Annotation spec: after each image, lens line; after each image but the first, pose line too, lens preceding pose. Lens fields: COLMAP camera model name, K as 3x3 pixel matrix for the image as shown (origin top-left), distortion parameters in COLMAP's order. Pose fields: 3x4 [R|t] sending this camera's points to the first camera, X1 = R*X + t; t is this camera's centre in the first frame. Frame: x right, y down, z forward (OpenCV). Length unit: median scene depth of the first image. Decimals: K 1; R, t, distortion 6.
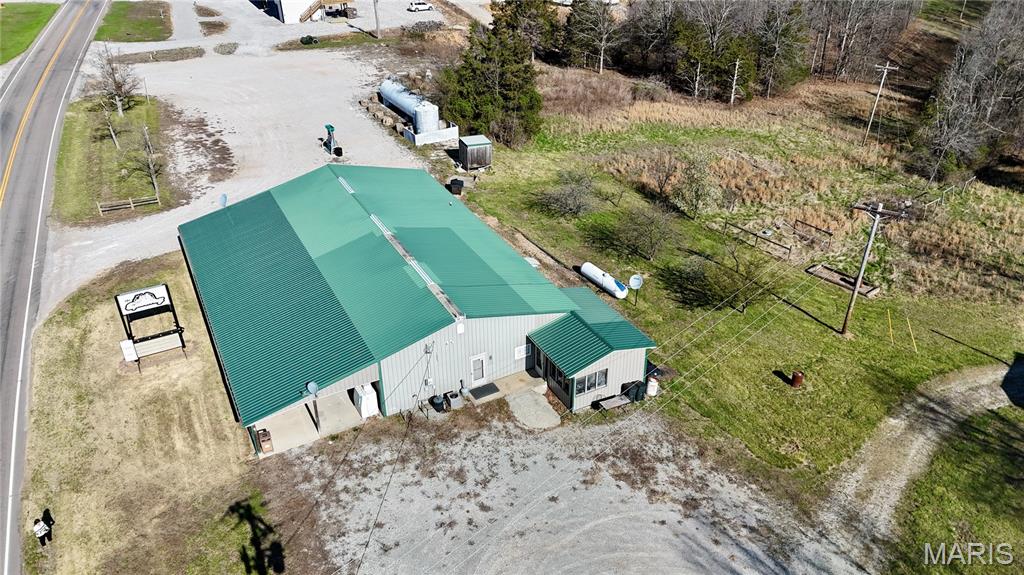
lens RADIAL K [[665.5, 0, 512.0], [0, 665.5, 287.5], [0, 0, 1]] dist [0.003255, 0.000345]
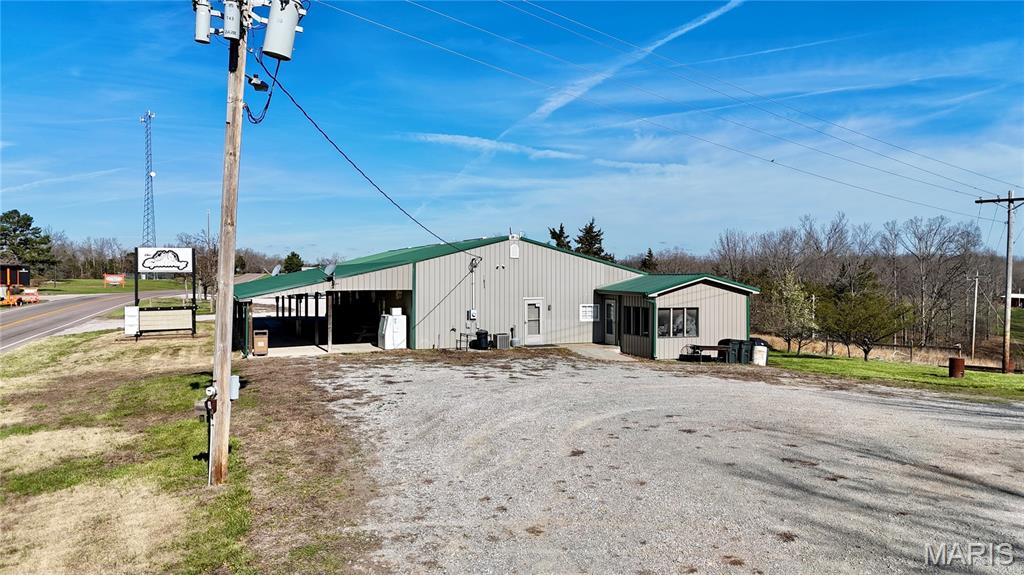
lens RADIAL K [[676.2, 0, 512.0], [0, 676.2, 287.5], [0, 0, 1]] dist [0.028422, 0.000474]
pose [[0.995326, -0.004702, -0.096456, 0.002381], [-0.042535, 0.875366, -0.481585, 0.481207], [0.086699, 0.483437, 0.871075, 0.260530]]
